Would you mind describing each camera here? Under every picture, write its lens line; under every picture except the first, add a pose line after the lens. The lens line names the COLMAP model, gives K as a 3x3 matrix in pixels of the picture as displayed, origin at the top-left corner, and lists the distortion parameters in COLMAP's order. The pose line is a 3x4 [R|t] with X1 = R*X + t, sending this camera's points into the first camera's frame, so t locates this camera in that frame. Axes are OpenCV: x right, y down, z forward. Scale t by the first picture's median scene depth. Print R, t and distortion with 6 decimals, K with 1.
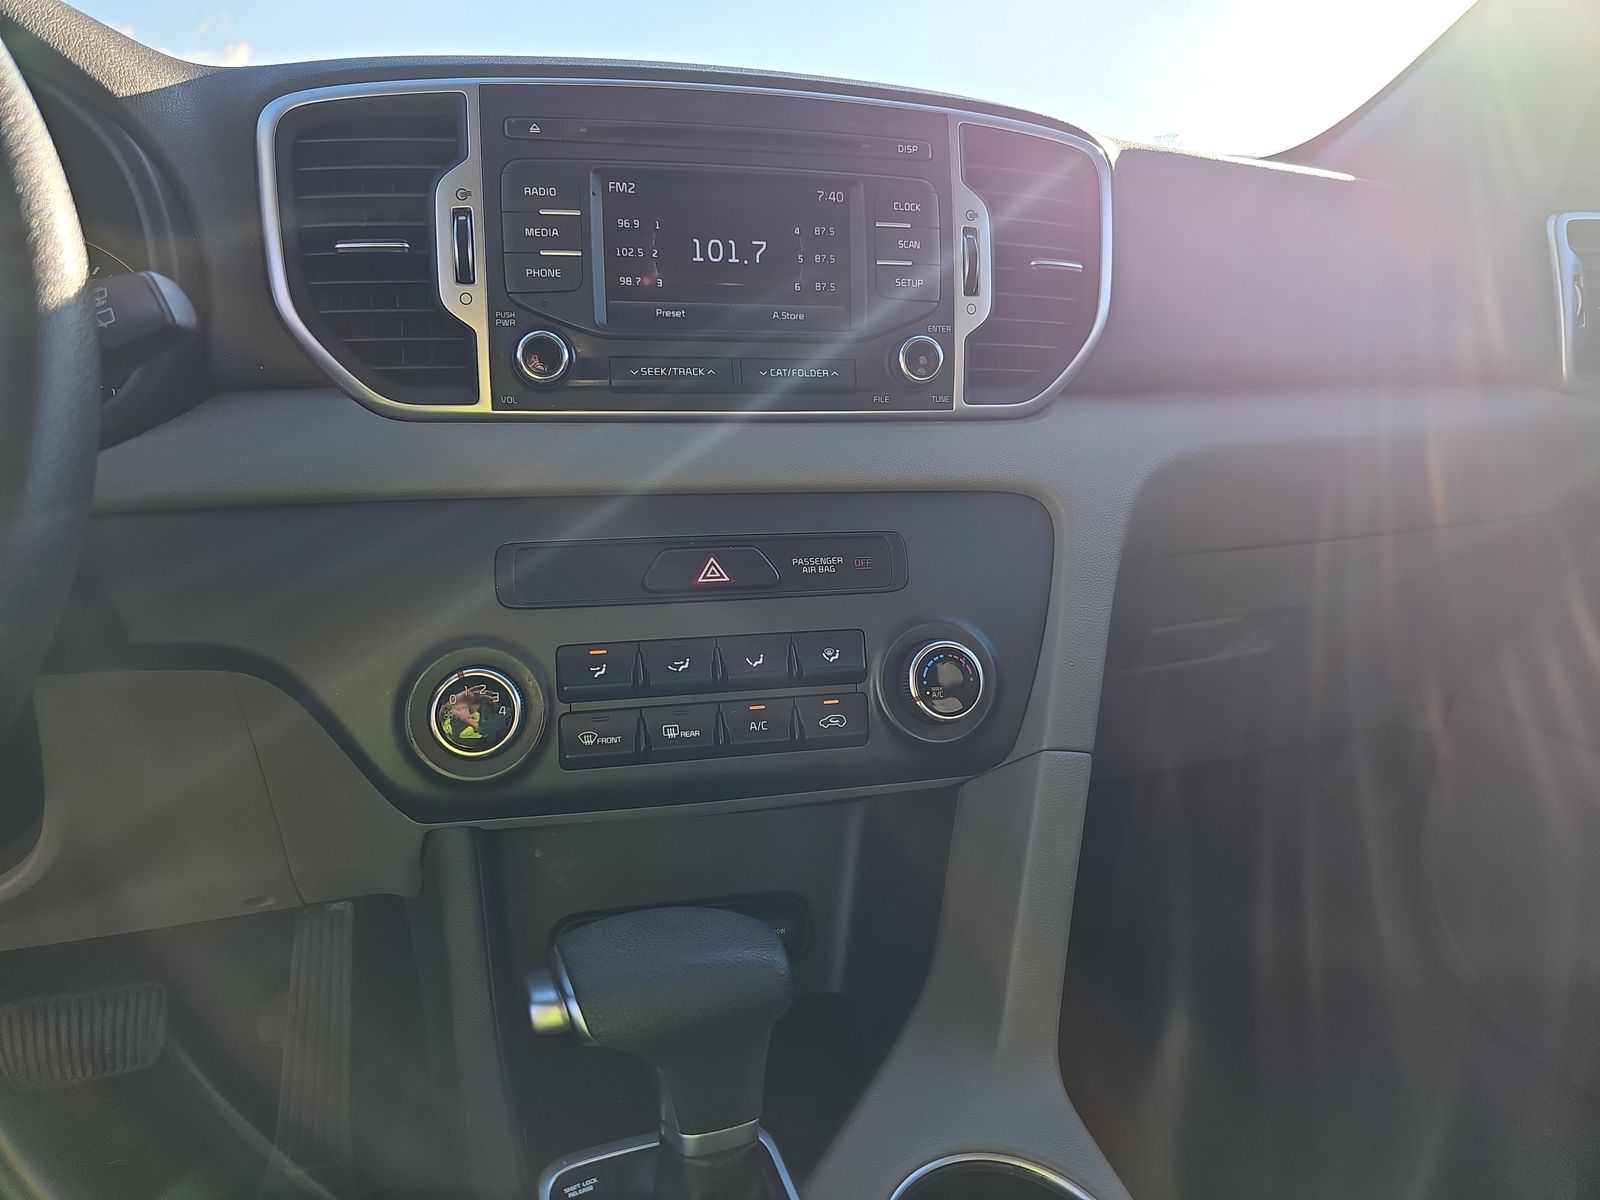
lens RADIAL K [[1099.9, 0, 779.8], [0, 1099.9, 604.2], [0, 0, 1]] dist [0.073636, -0.067900]
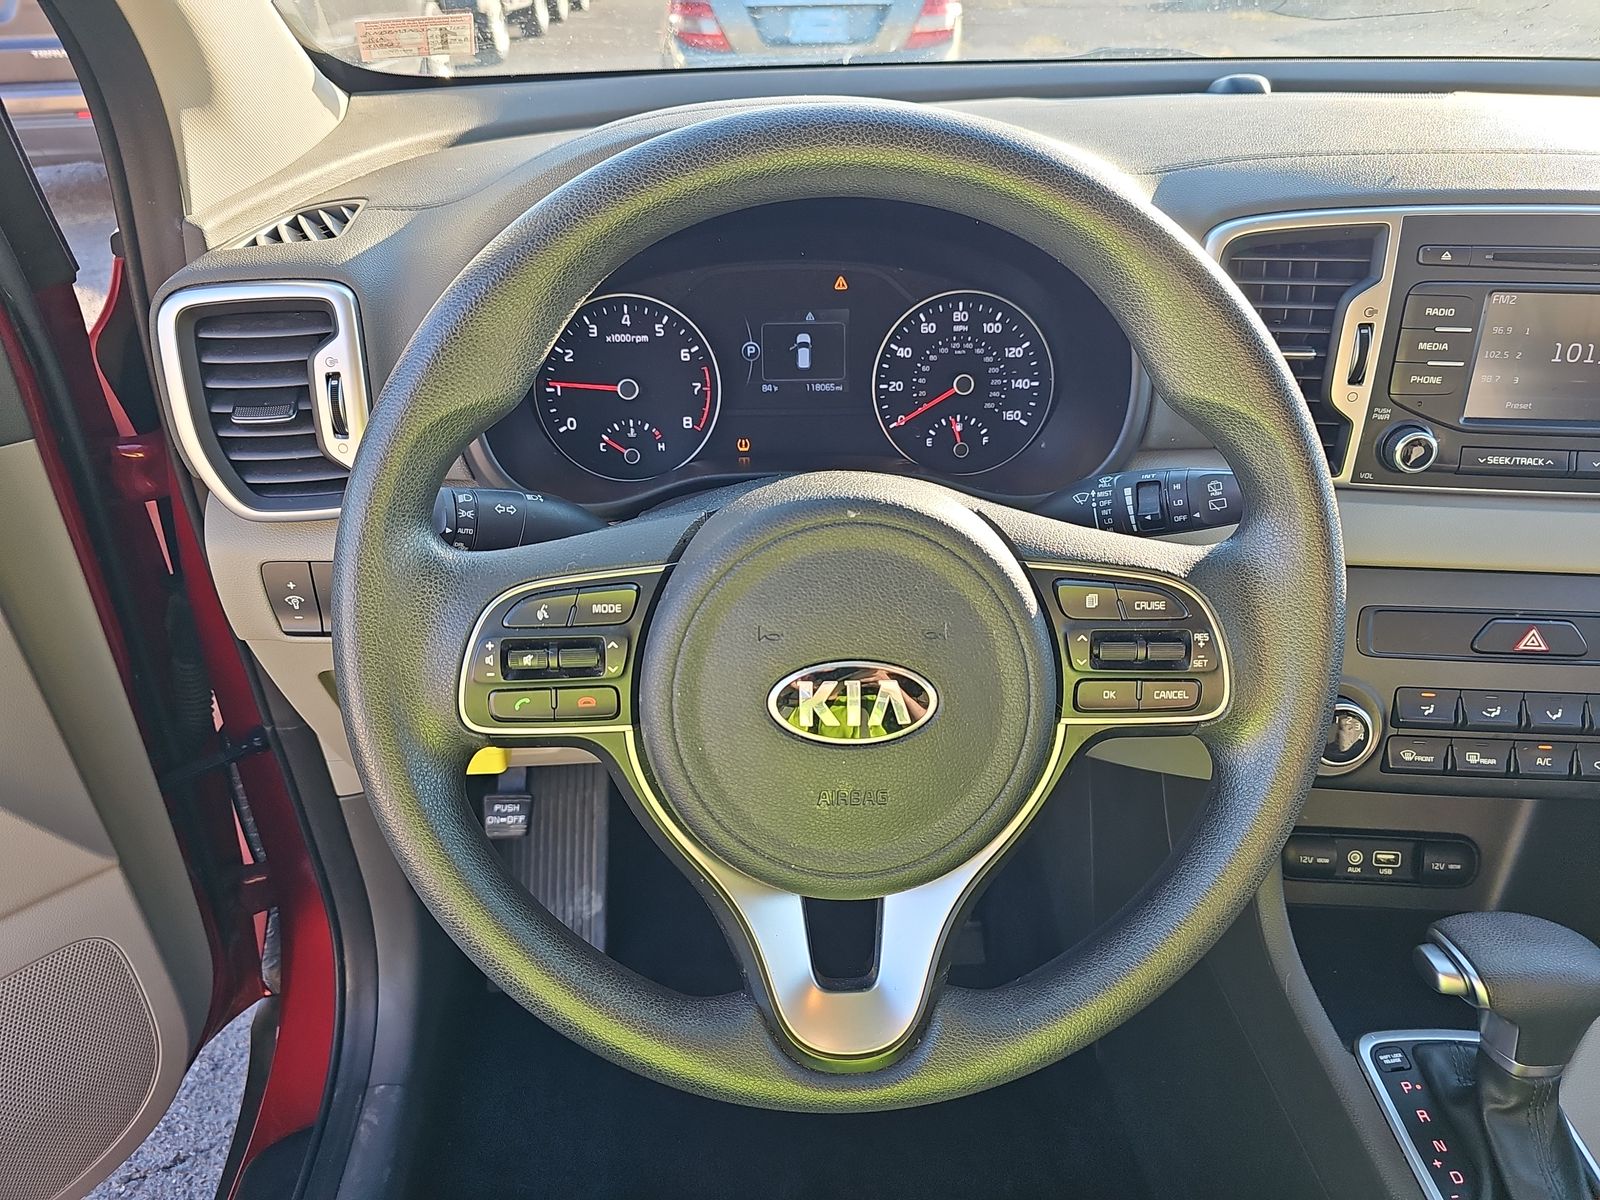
lens RADIAL K [[1099.9, 0, 779.8], [0, 1099.9, 604.2], [0, 0, 1]] dist [0.073636, -0.067900]
pose [[0.958423, 0.138972, -0.249225, -0.560291], [-0.067169, 0.958724, 0.276292, -0.358699], [0.277335, -0.248064, 0.928197, -0.406635]]
